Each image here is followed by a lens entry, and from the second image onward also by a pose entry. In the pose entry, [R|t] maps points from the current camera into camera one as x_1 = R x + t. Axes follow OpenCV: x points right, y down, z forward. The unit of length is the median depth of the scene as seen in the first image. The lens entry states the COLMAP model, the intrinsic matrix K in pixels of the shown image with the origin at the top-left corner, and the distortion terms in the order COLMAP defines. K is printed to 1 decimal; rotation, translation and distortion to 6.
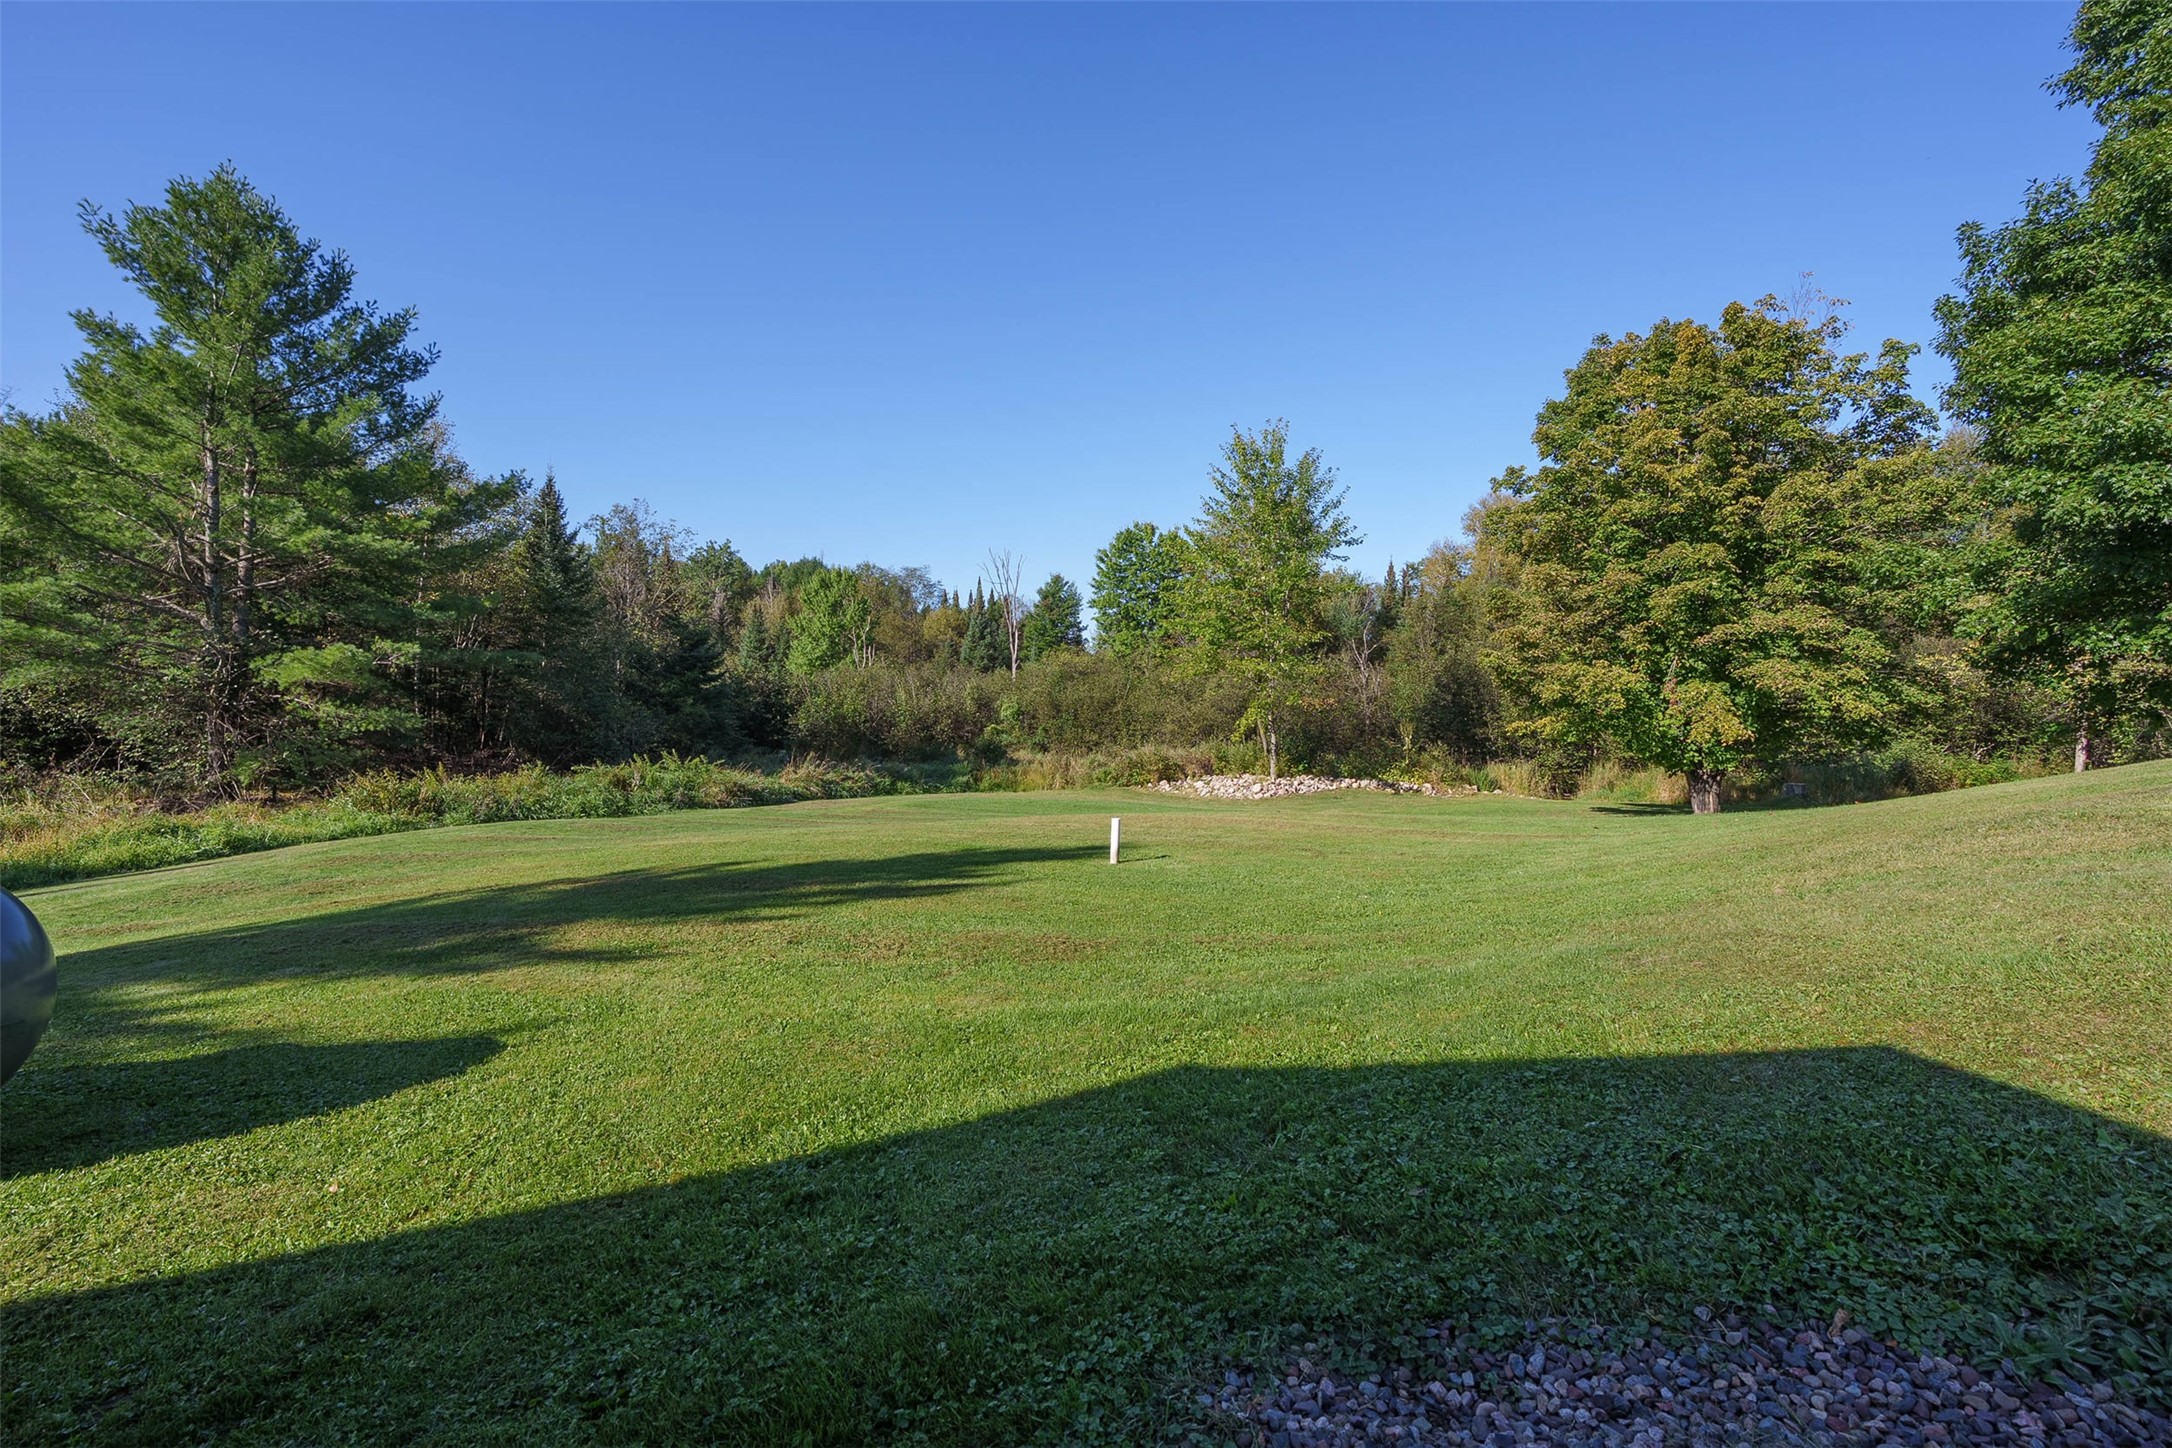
lens RADIAL K [[994.0, 0, 1087.3], [0, 994.0, 717.3], [0, 0, 1]] dist [-0.000185, 0.000371]
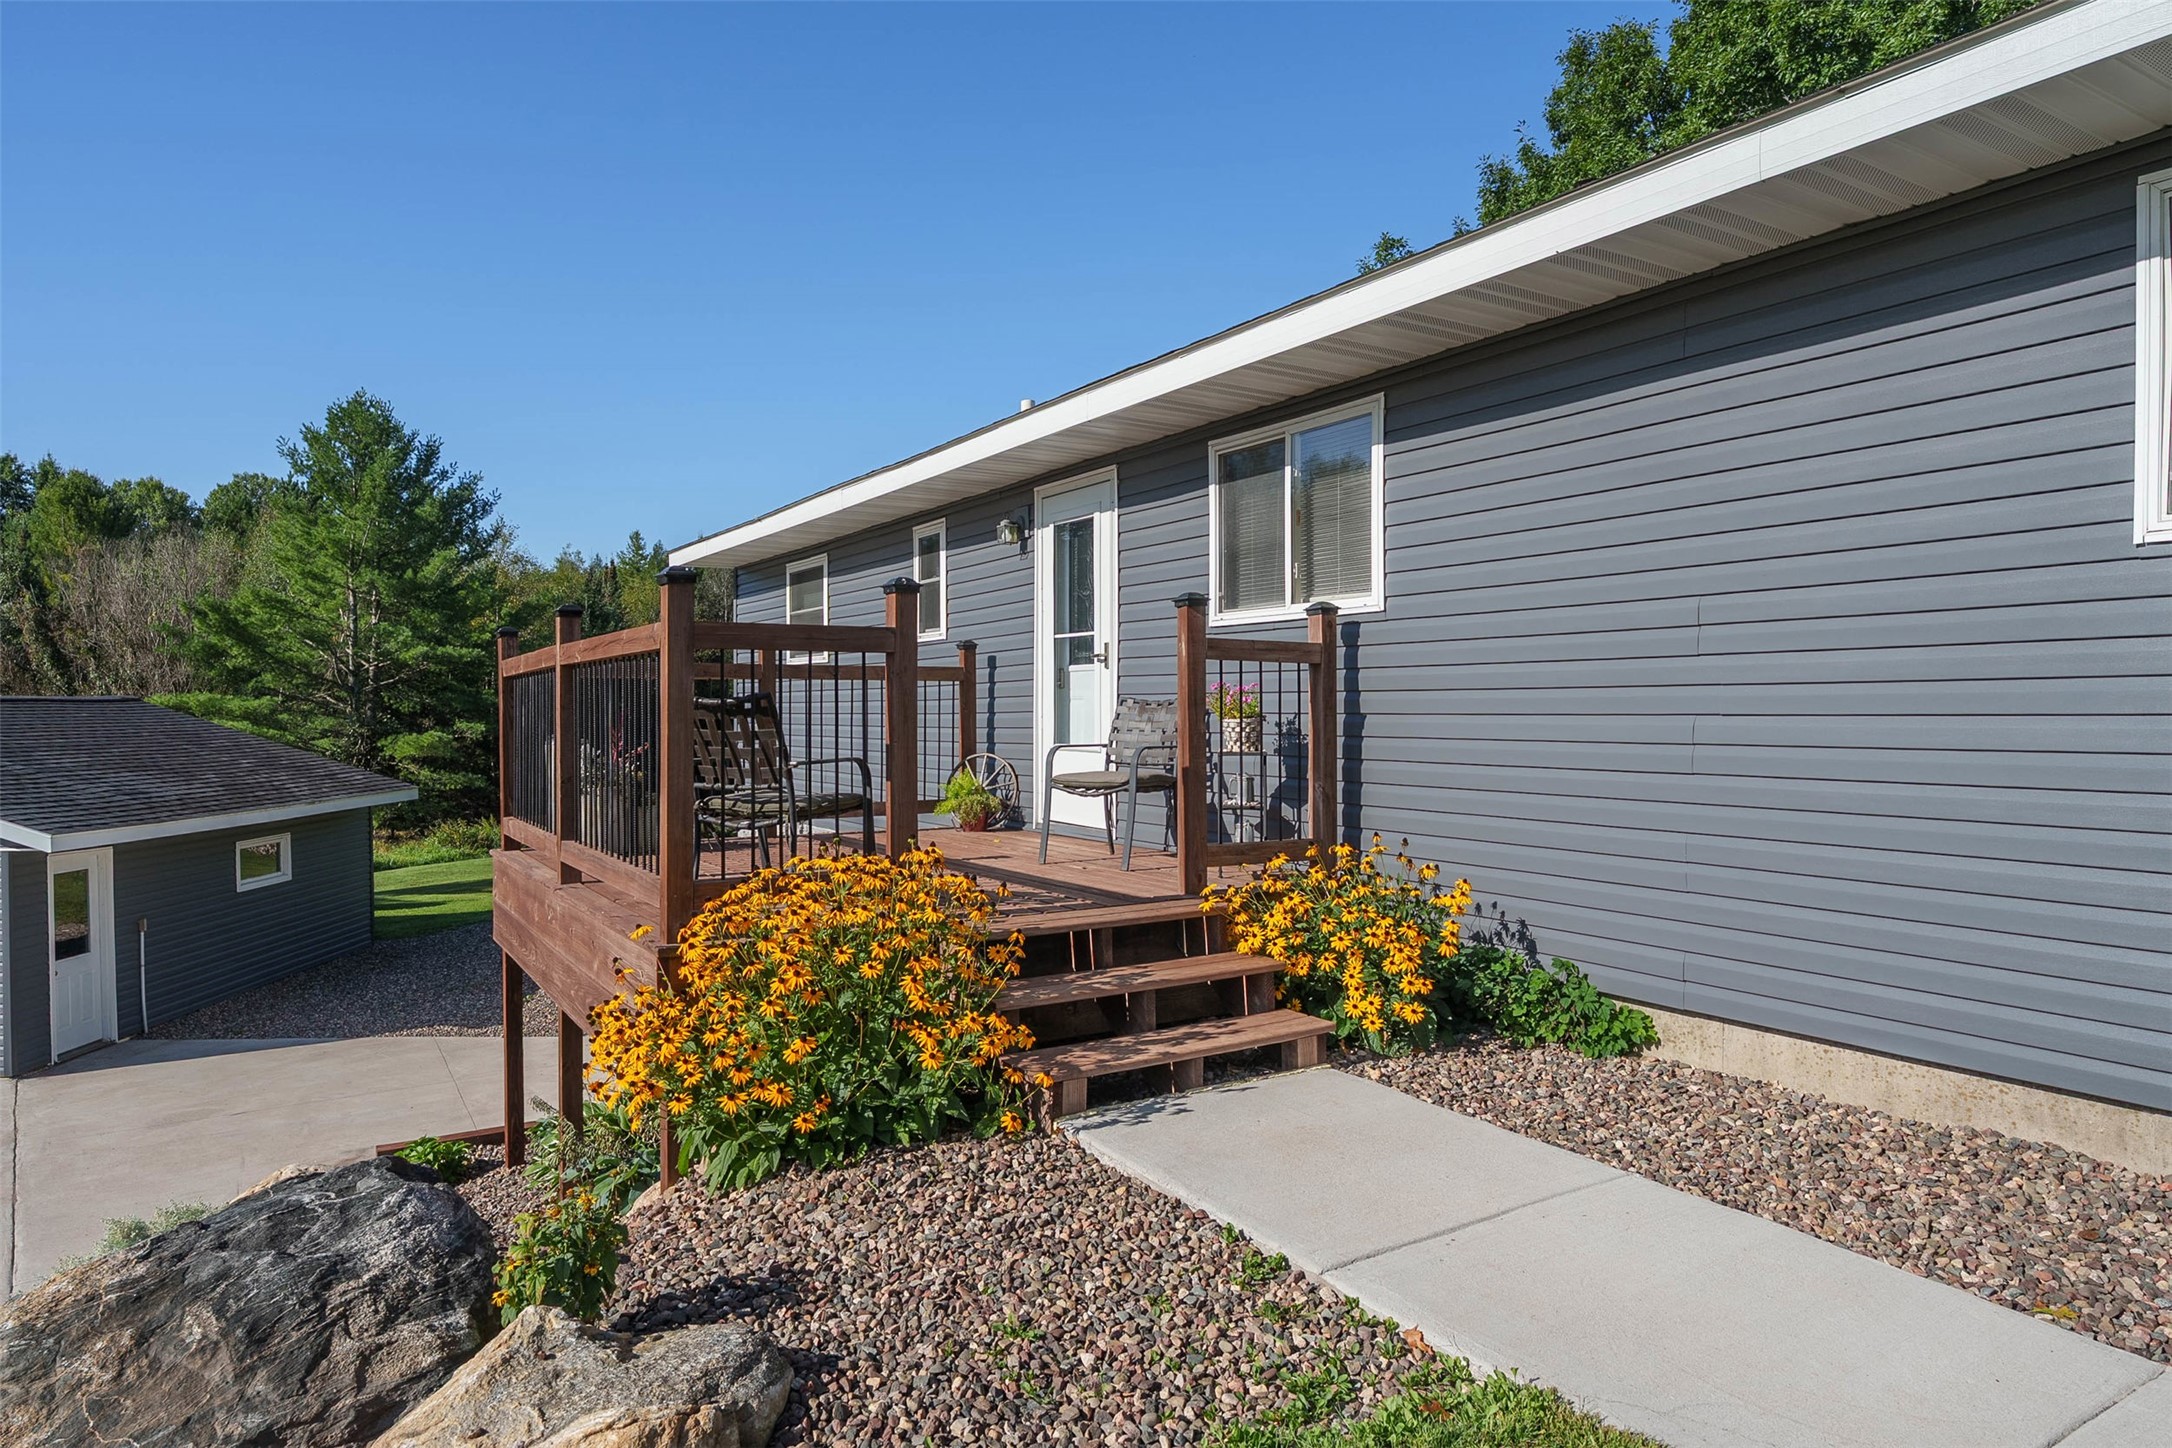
lens RADIAL K [[1311.2, 0, 1085.7], [0, 1311.2, 725.6], [0, 0, 1]] dist [0.001028, -0.000224]
pose [[0.981136, -0.004035, -0.193275, 0.521799], [0.004656, 0.999985, 0.002759, -0.076591], [0.193261, -0.003607, 0.981141, -0.653979]]
